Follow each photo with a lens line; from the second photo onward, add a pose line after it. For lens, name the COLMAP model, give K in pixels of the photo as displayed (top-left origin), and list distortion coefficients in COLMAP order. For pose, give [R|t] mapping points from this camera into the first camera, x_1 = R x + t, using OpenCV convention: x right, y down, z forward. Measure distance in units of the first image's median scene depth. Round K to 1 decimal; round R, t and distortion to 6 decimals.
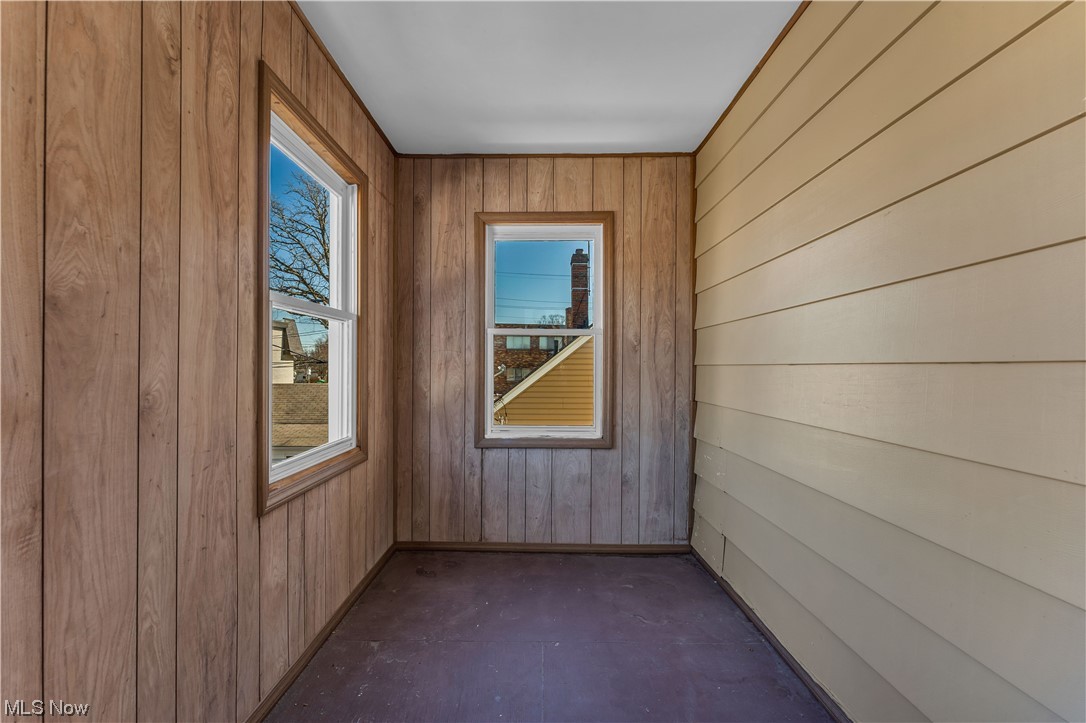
lens RADIAL K [[437.0, 0, 541.4], [0, 437.0, 365.9], [0, 0, 1]] dist [0.001326, -0.000054]
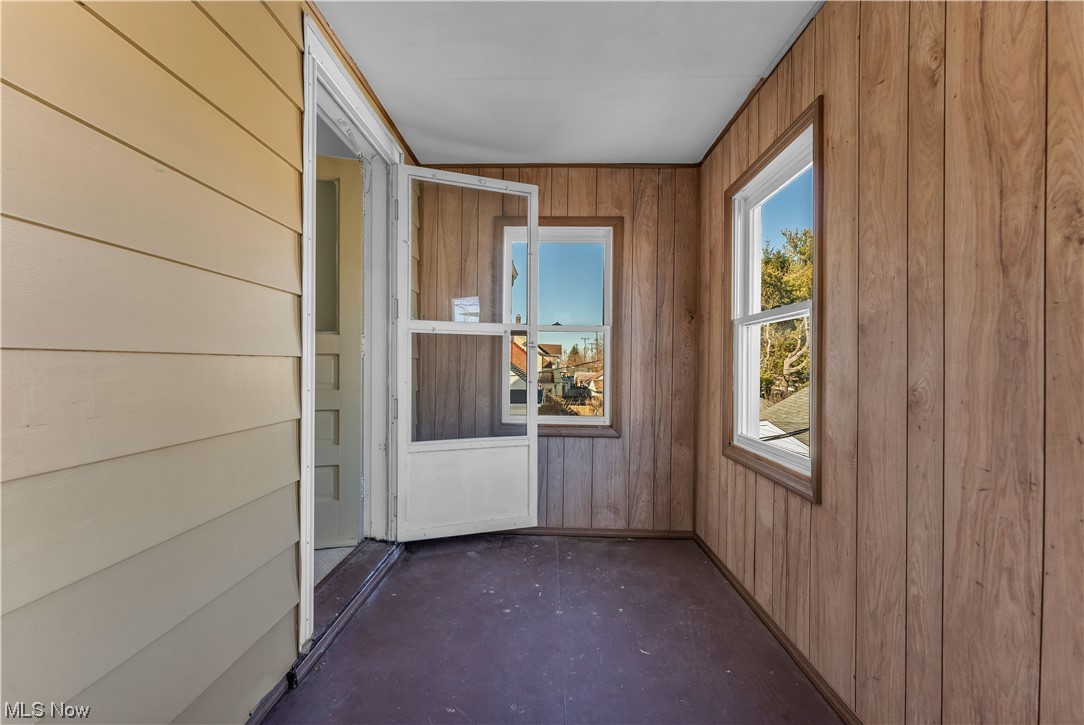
lens RADIAL K [[436.2, 0, 540.8], [0, 436.2, 366.1], [0, 0, 1]] dist [0.001326, -0.000054]
pose [[-0.999602, -0.012628, 0.025234, 0.057758], [-0.012544, 0.999915, 0.003497, 0.008241], [-0.025276, 0.003179, -0.999675, 2.064391]]
